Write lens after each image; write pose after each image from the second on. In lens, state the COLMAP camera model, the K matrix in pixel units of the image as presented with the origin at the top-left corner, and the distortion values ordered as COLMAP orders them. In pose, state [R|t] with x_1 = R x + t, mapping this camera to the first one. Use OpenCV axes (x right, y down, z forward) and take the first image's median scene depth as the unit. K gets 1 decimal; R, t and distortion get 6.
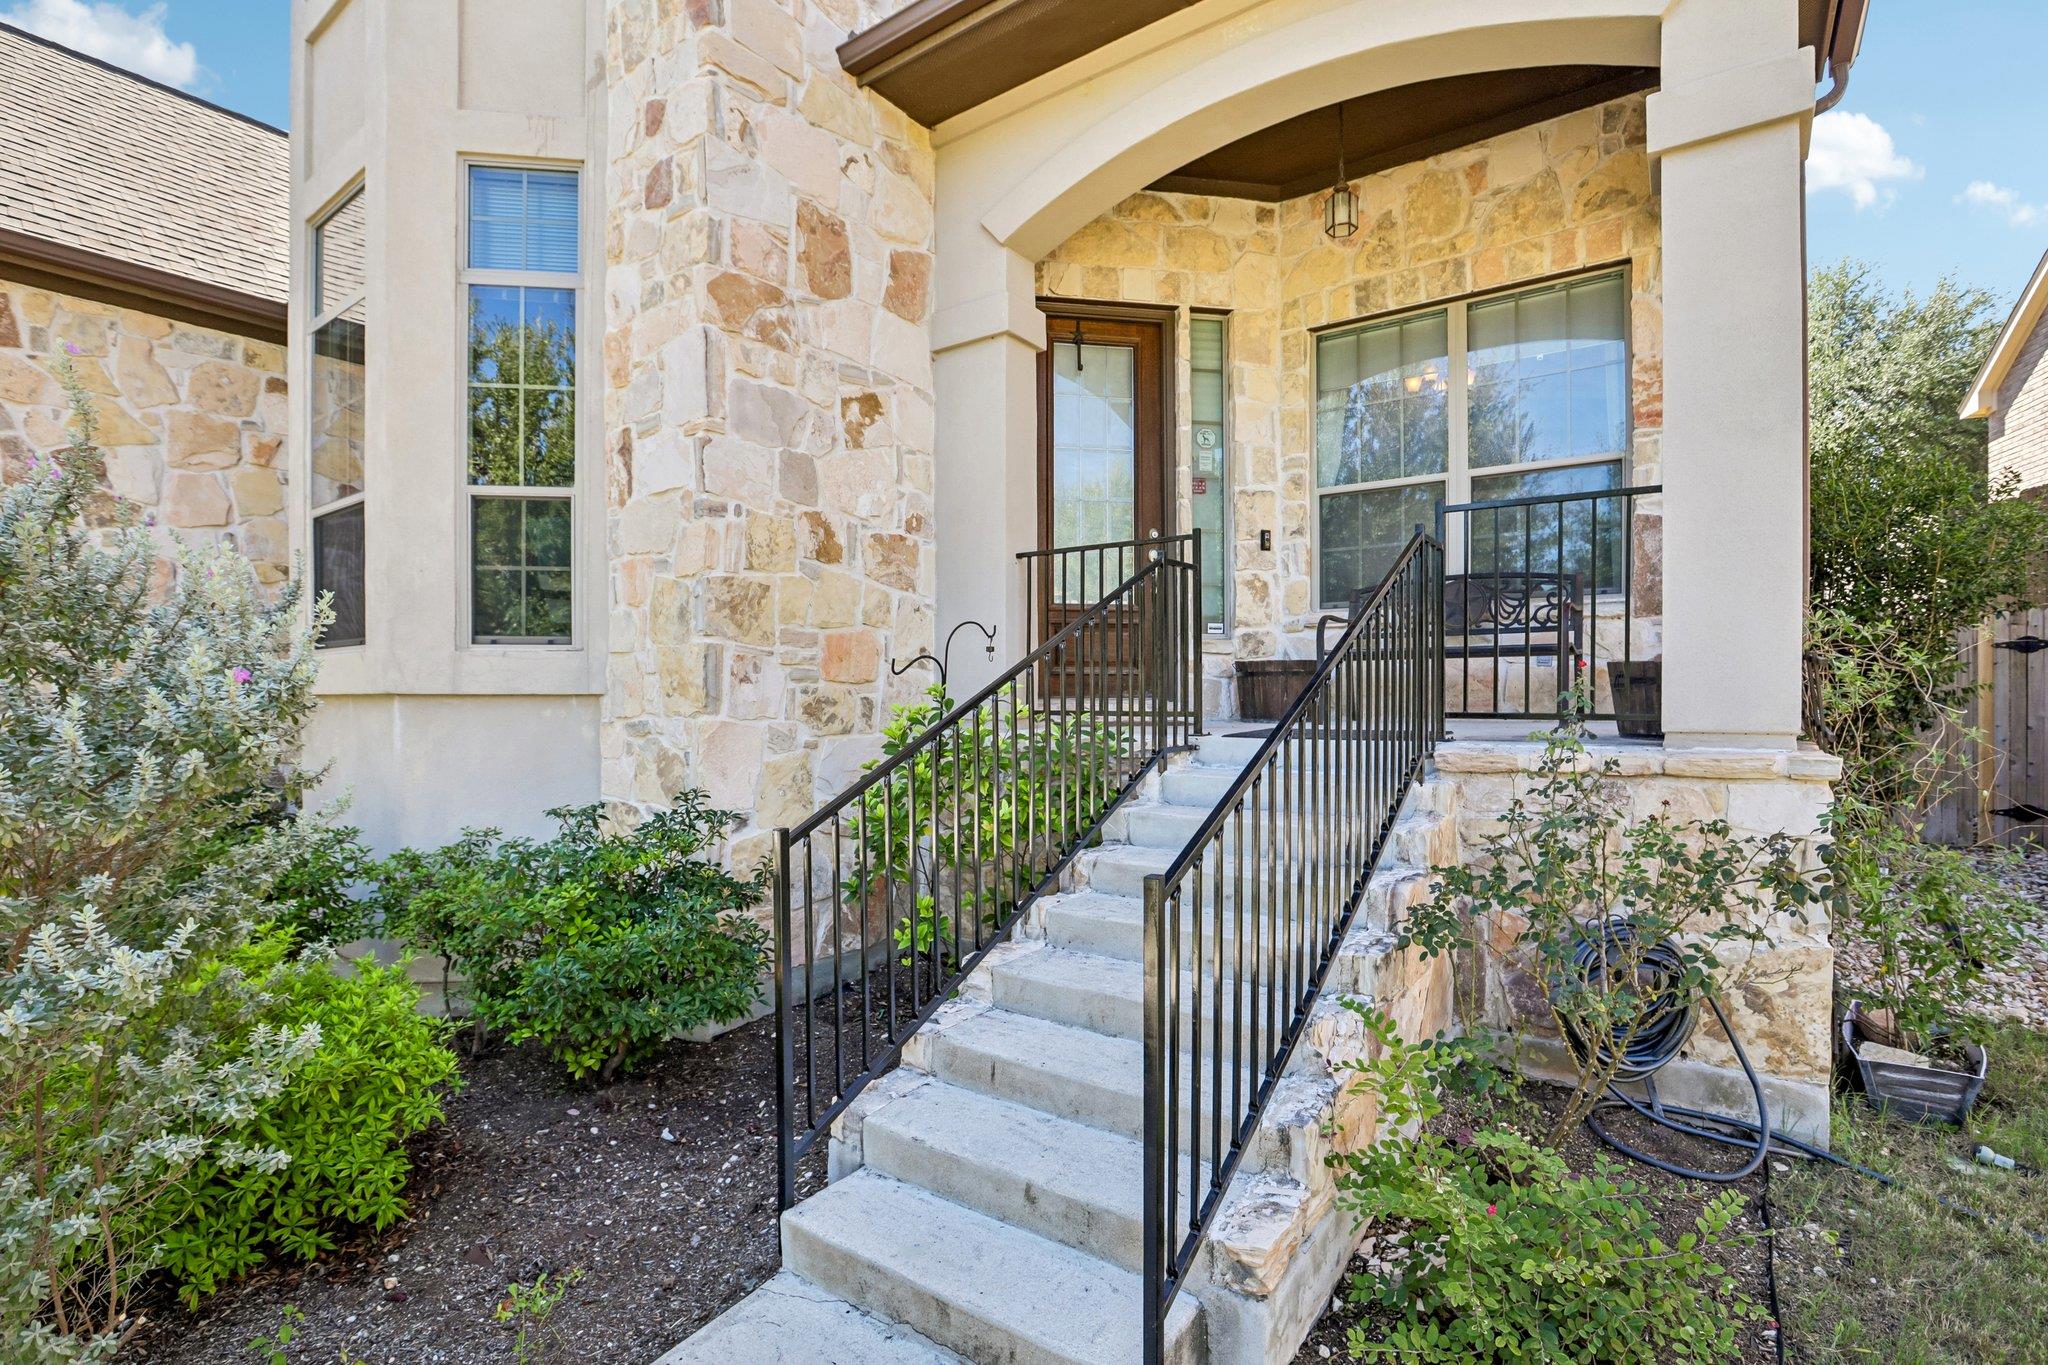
lens RADIAL K [[985.9, 0, 1045.8], [0, 985.9, 695.0], [0, 0, 1]] dist [-0.002287, -0.000402]
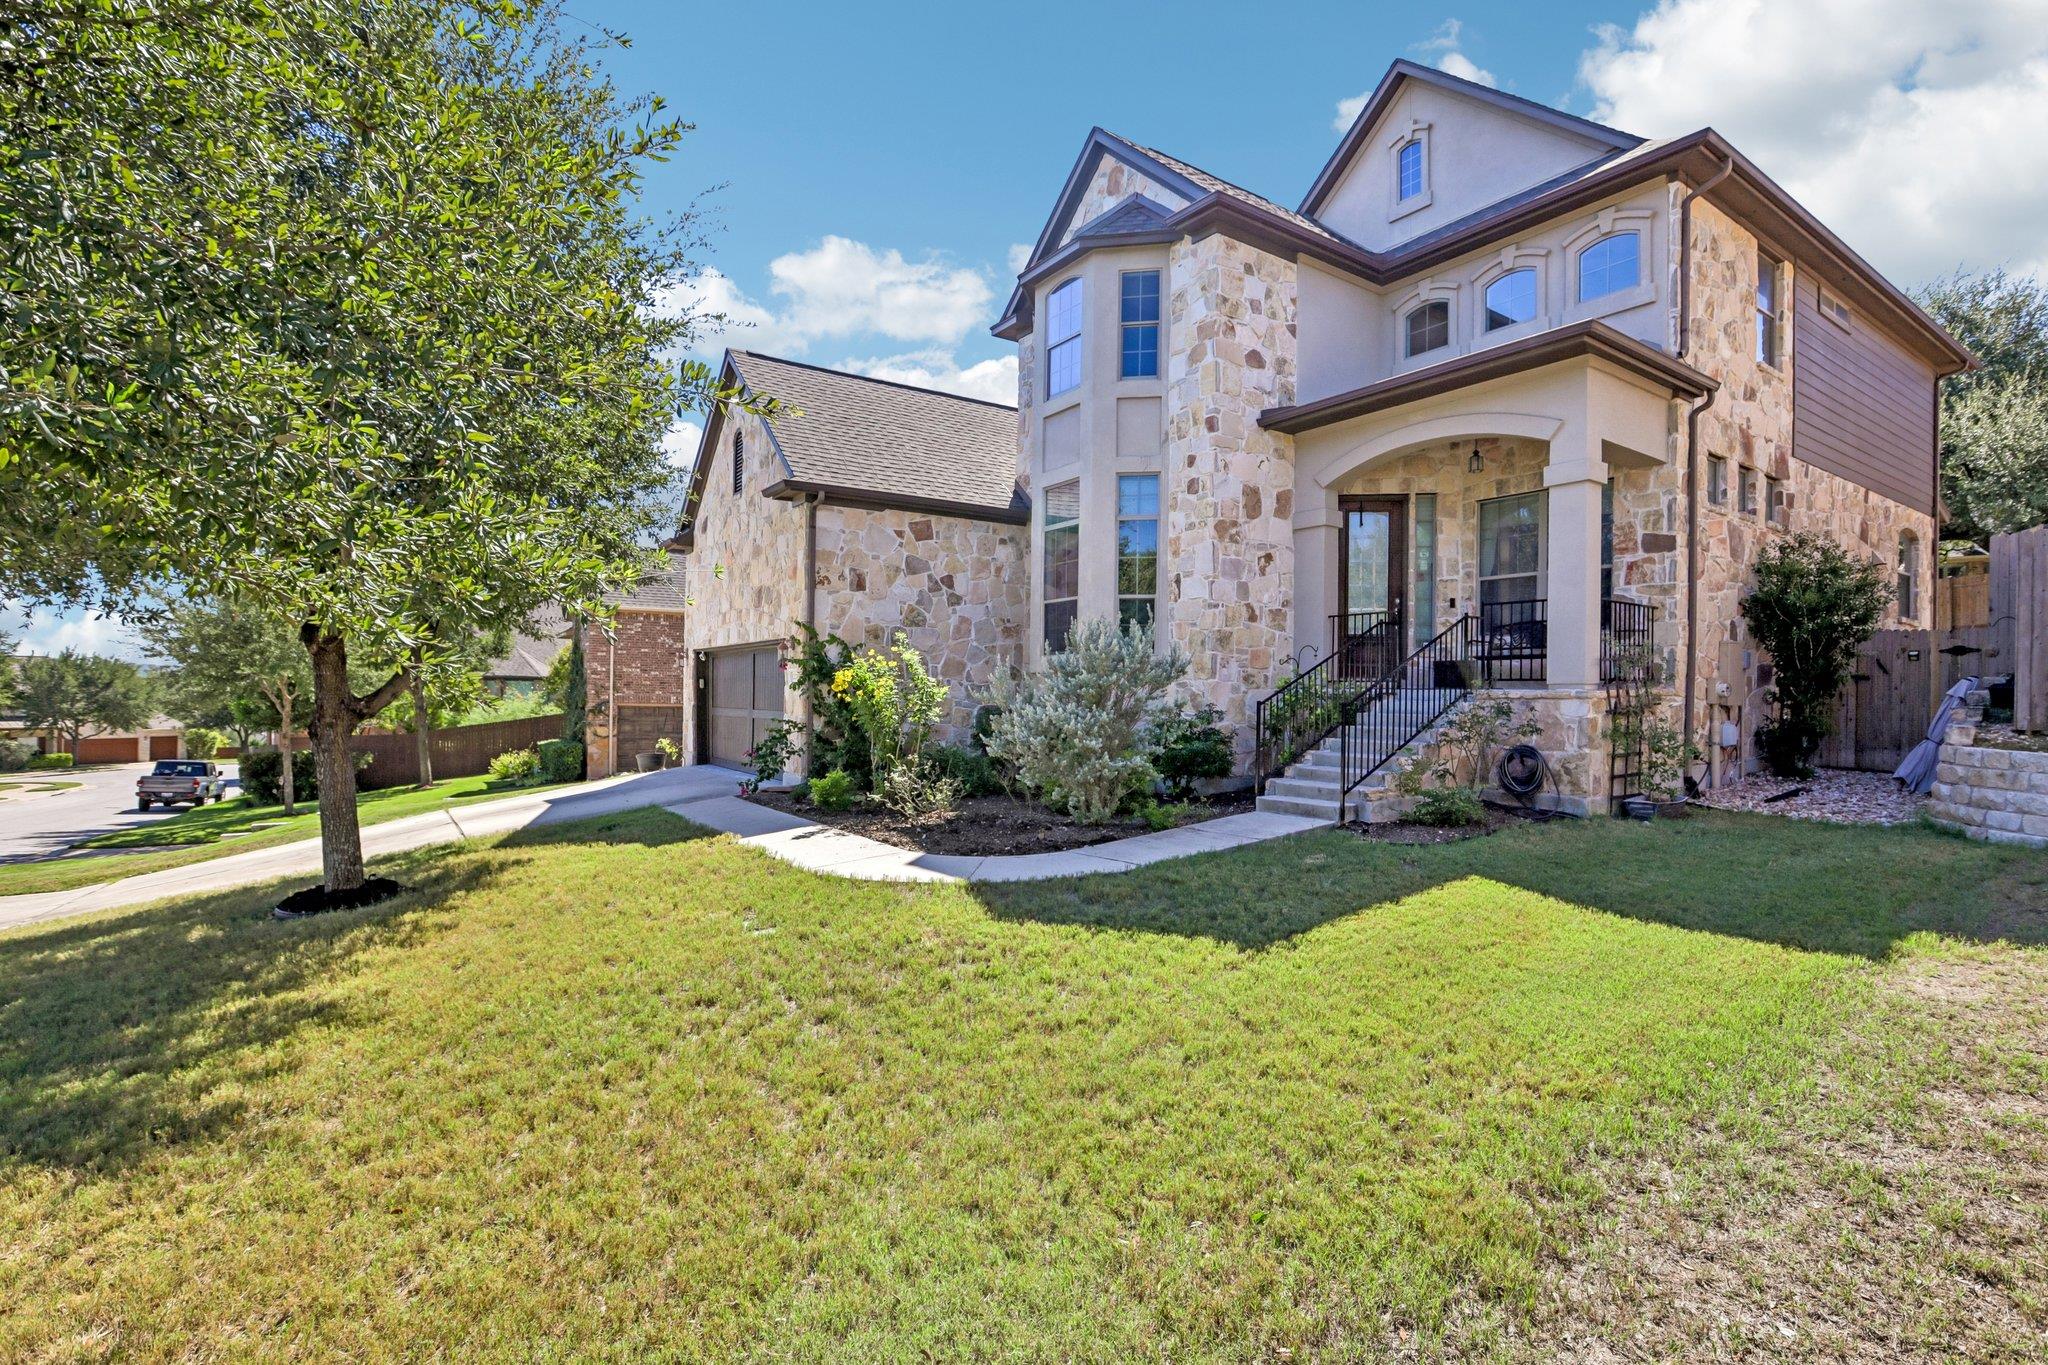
lens RADIAL K [[975.7, 0, 1024.0], [0, 975.7, 682.5], [0, 0, 1]] dist [-0.045956, -0.000074]
pose [[0.938786, 0.011818, -0.344297, 0.094837], [-0.013862, 0.999898, -0.003476, 0.040874], [0.344221, 0.008036, 0.938854, -1.557477]]
